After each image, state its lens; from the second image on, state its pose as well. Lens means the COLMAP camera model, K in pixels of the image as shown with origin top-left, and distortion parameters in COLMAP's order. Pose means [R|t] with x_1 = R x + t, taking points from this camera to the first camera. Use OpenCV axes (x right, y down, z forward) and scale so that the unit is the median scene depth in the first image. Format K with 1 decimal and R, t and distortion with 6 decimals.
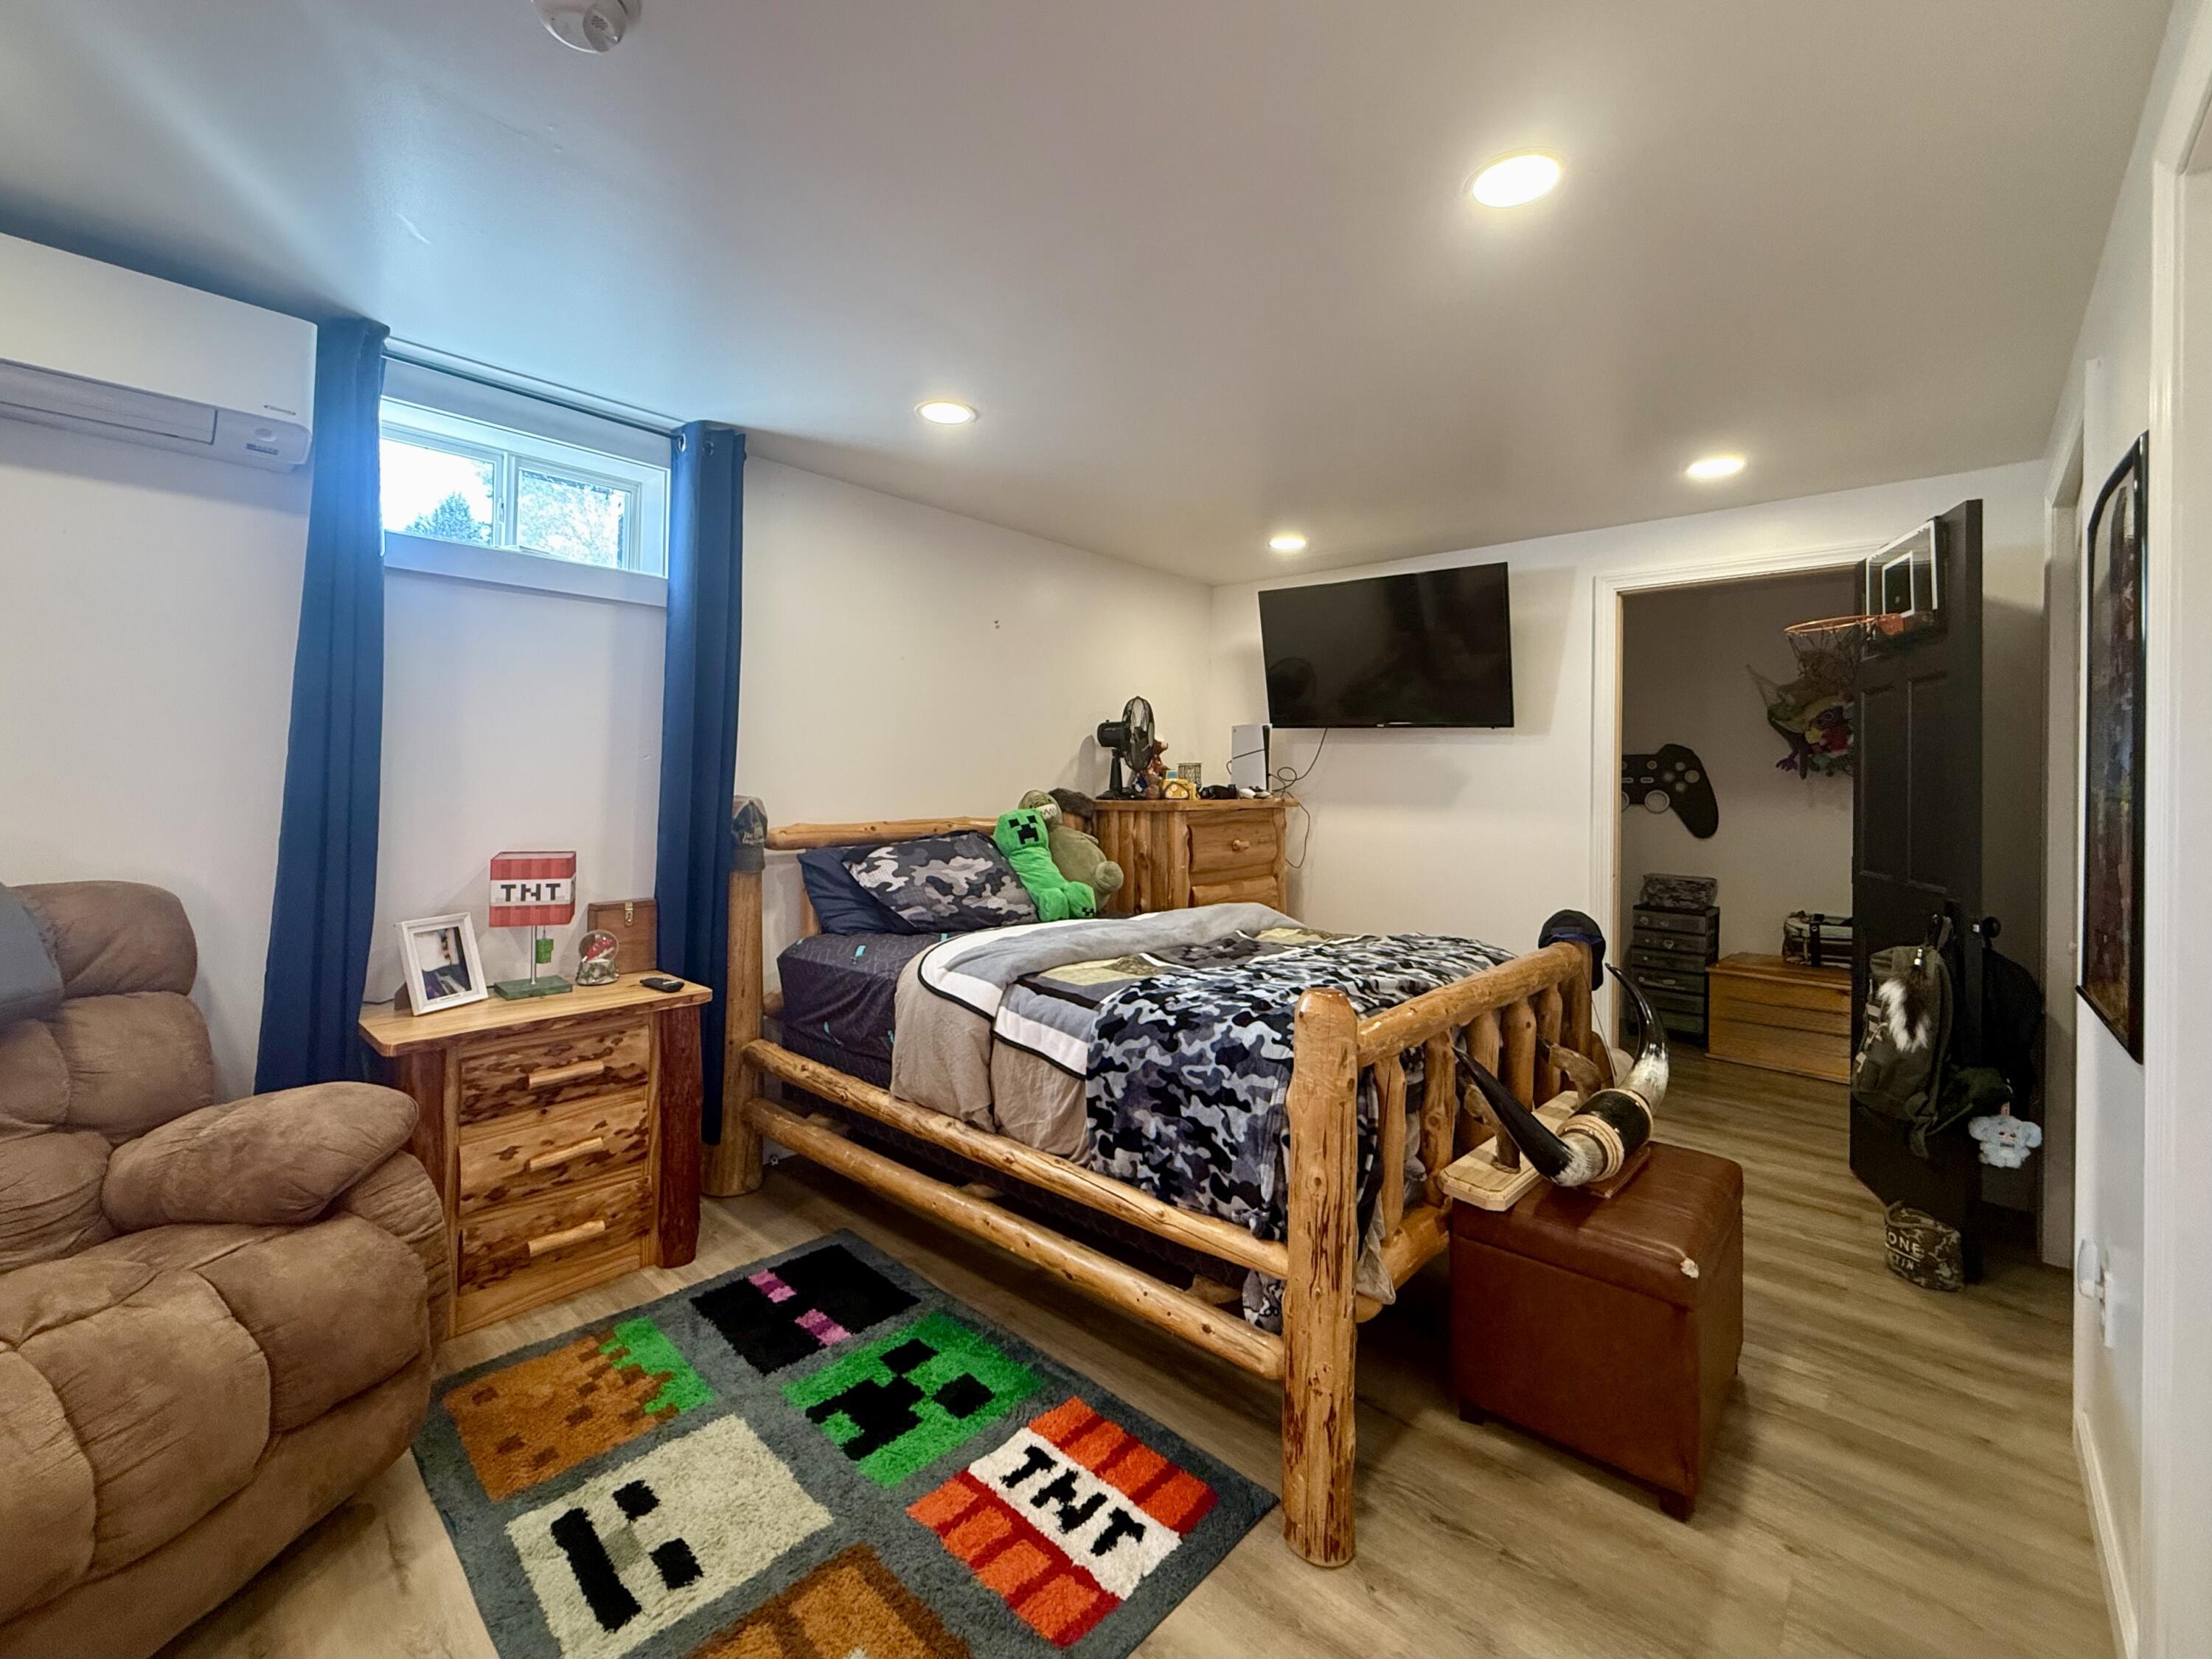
lens RADIAL K [[922.8, 0, 1091.2], [0, 922.8, 770.7], [0, 0, 1]] dist [-0.000056, 0.000289]
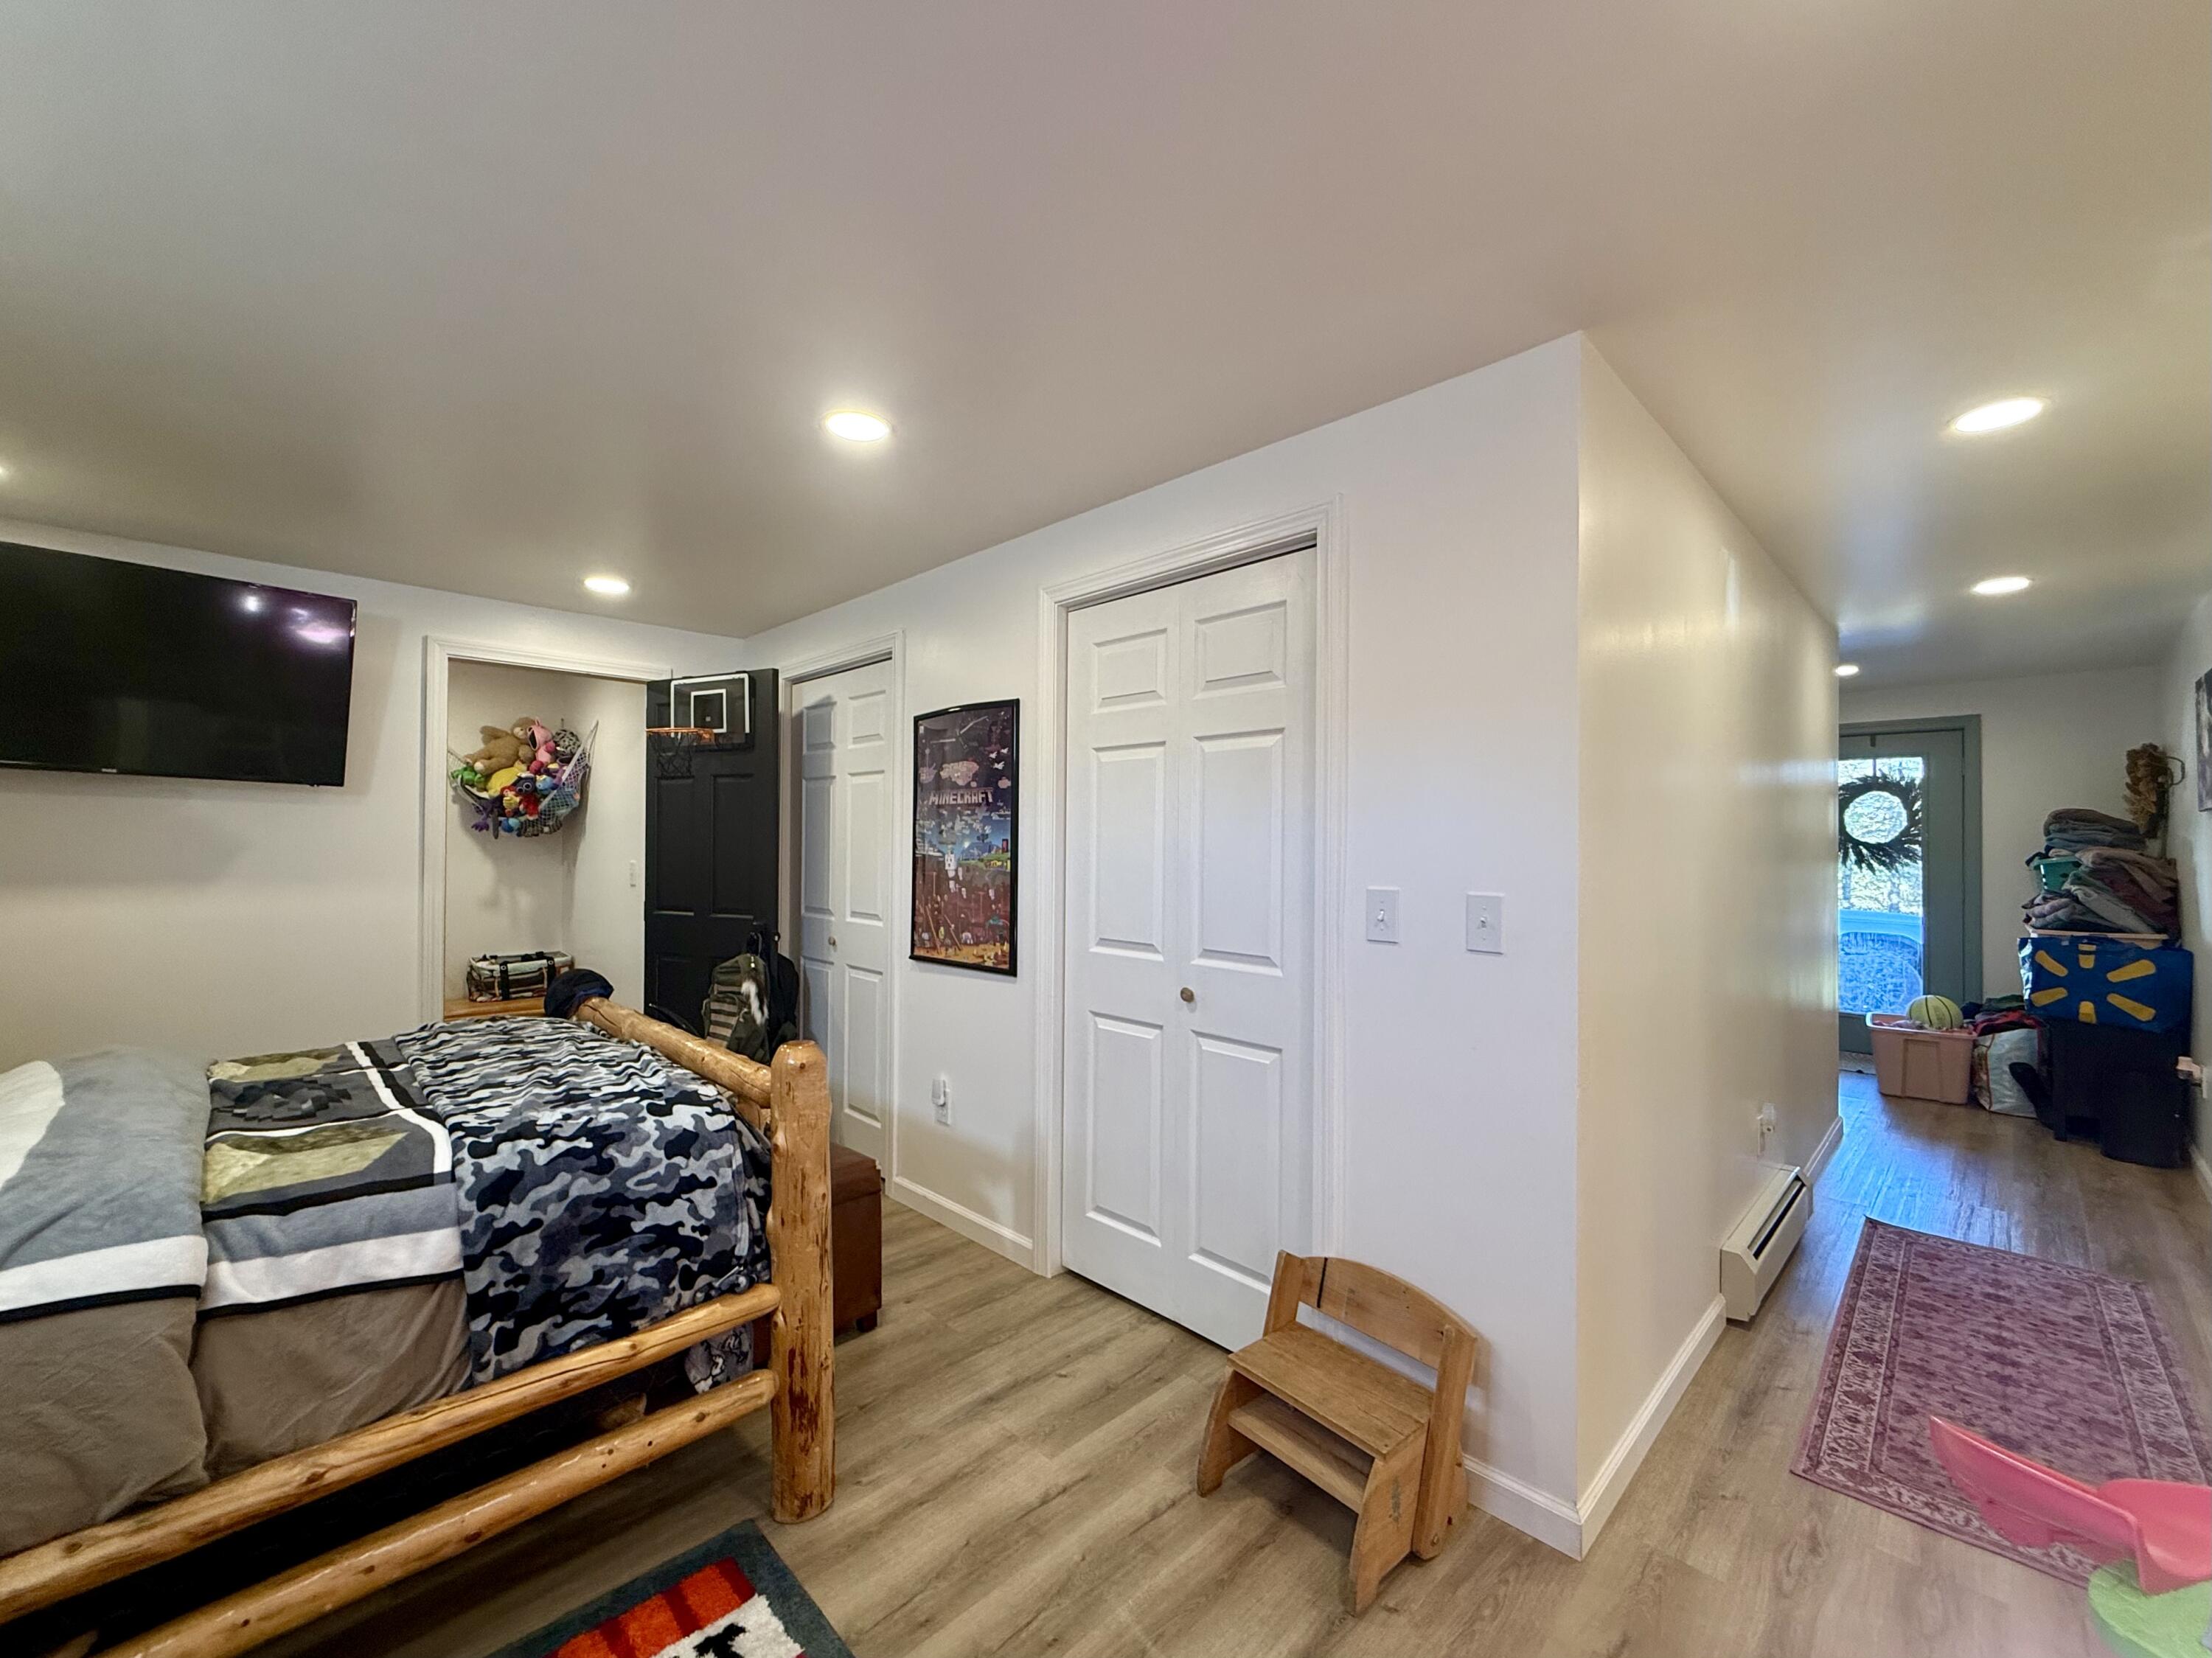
lens RADIAL K [[901.2, 0, 1106.0], [0, 901.2, 829.0], [0, 0, 1]] dist [0.000888, 0.000071]
pose [[0.042170, 0.000508, 0.999110, -0.746372], [-0.015310, 0.999883, 0.000138, -0.034998], [-0.998993, -0.015302, 0.042173, 0.475100]]
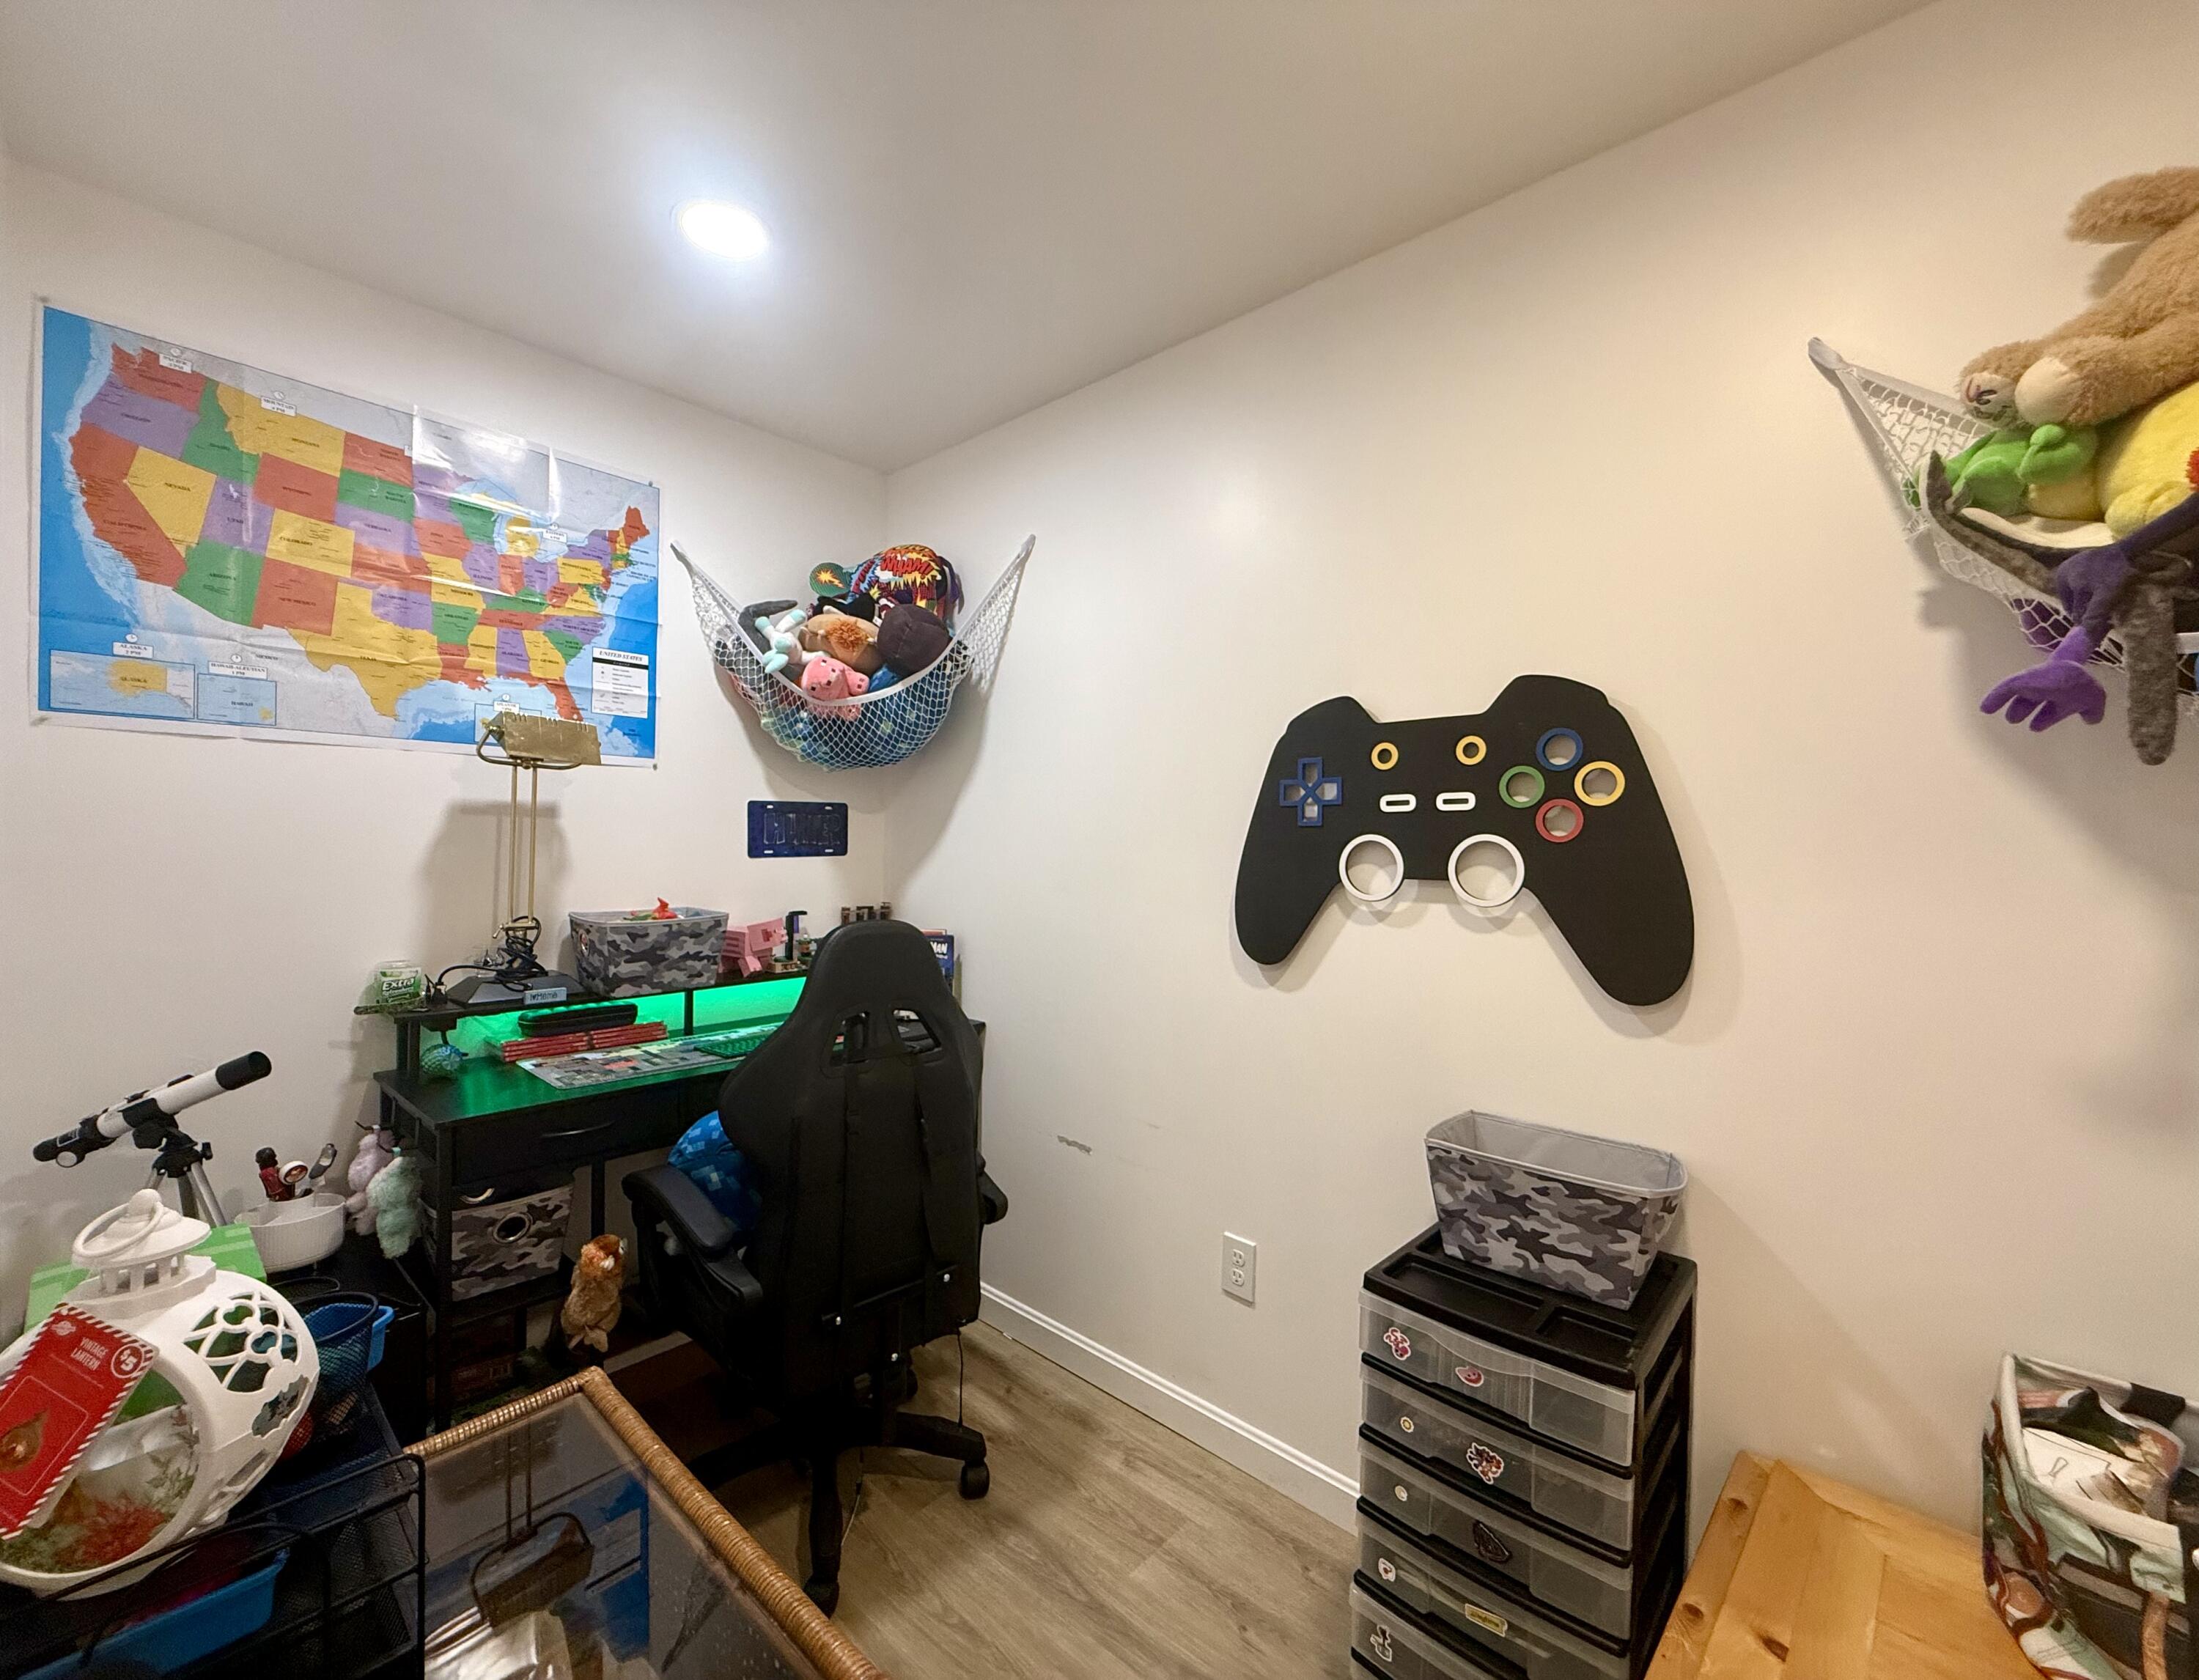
lens RADIAL K [[897.9, 0, 1099.5], [0, 897.9, 840.0], [0, 0, 1]] dist [-0.002571, -0.000149]
pose [[0.999989, -0.003237, 0.003353, 1.351657], [0.003180, 0.999850, 0.017029, 0.048371], [-0.003408, -0.017018, 0.999849, 1.974582]]
